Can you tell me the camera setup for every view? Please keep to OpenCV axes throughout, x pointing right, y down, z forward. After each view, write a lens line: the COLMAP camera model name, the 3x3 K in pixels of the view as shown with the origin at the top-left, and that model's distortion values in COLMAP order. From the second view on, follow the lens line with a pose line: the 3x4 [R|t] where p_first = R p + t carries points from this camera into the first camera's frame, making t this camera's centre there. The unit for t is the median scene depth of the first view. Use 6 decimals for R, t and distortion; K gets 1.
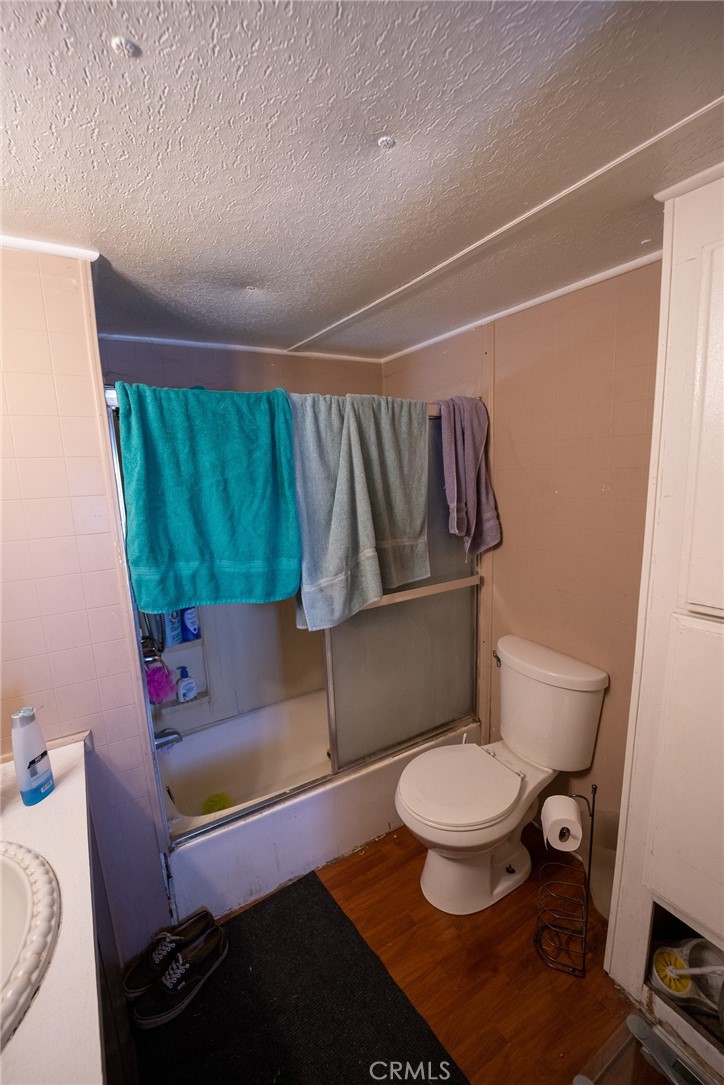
lens RADIAL K [[458.6, 0, 354.7], [0, 458.6, 552.6], [0, 0, 1]] dist [-0.022050, -0.002680]
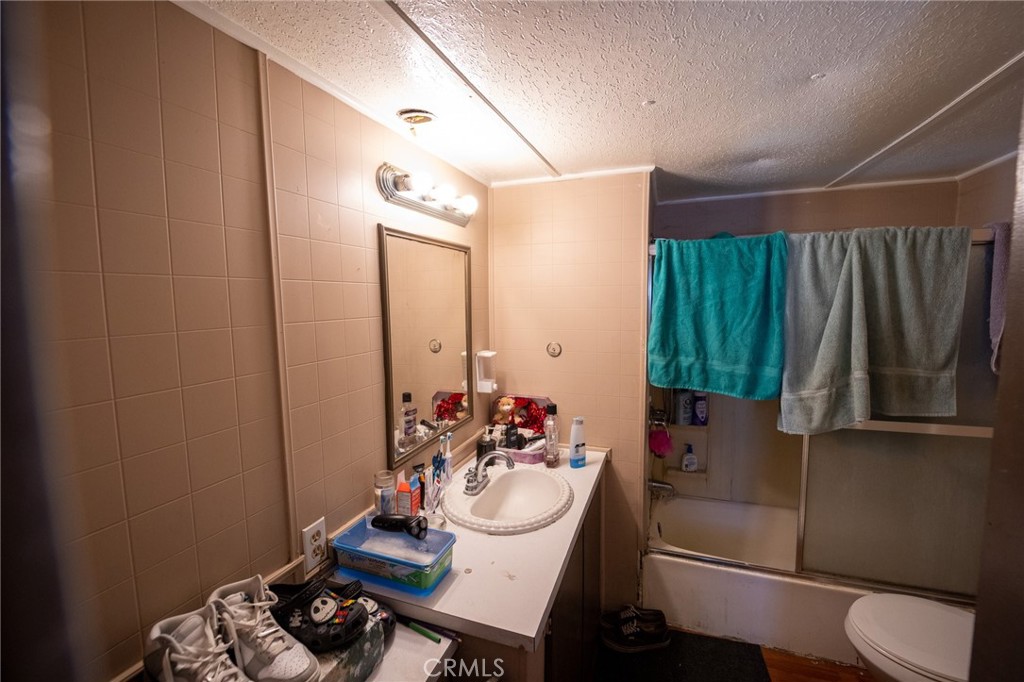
lens RADIAL K [[417.2, 0, 506.1], [0, 417.2, 337.2], [0, 0, 1]] dist [-0.018896, -0.002329]
pose [[0.621524, 0.099863, -0.777004, 0.264150], [-0.151071, 0.988503, 0.006203, 0.032553], [0.768690, 0.113528, 0.629465, -0.245887]]
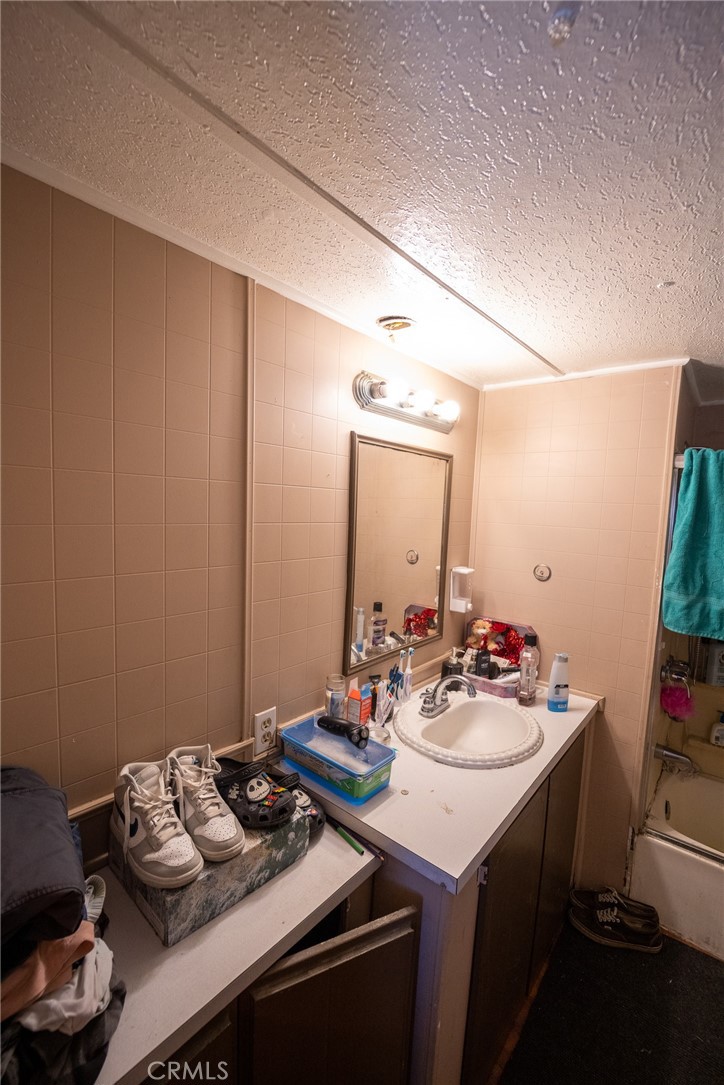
lens RADIAL K [[442.0, 0, 357.6], [0, 442.0, 545.2], [0, 0, 1]] dist [-0.018896, -0.002329]
pose [[0.321074, 0.130339, -0.938042, 0.308842], [-0.220327, 0.973587, 0.059865, 0.021556], [0.921069, 0.187455, 0.341311, -0.199802]]
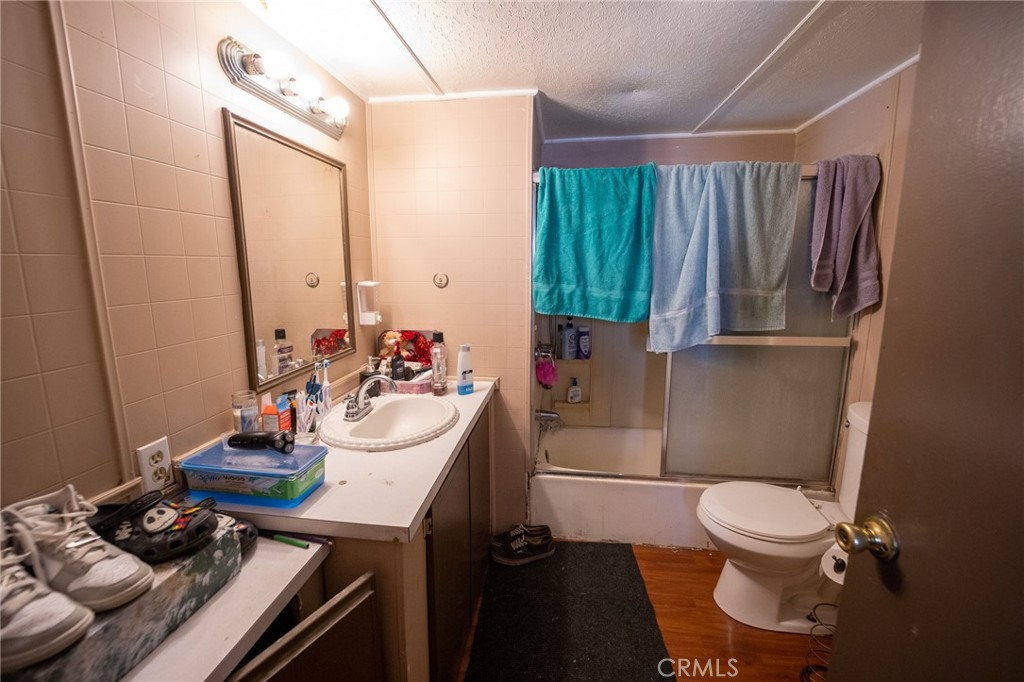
lens RADIAL K [[420.5, 0, 498.6], [0, 420.5, 332.3], [0, 0, 1]] dist [-0.021573, -0.000181]
pose [[0.776578, 0.137591, -0.614814, 0.293100], [-0.138353, 0.989284, 0.046640, 0.128192], [0.614643, 0.048842, 0.787292, -0.198241]]
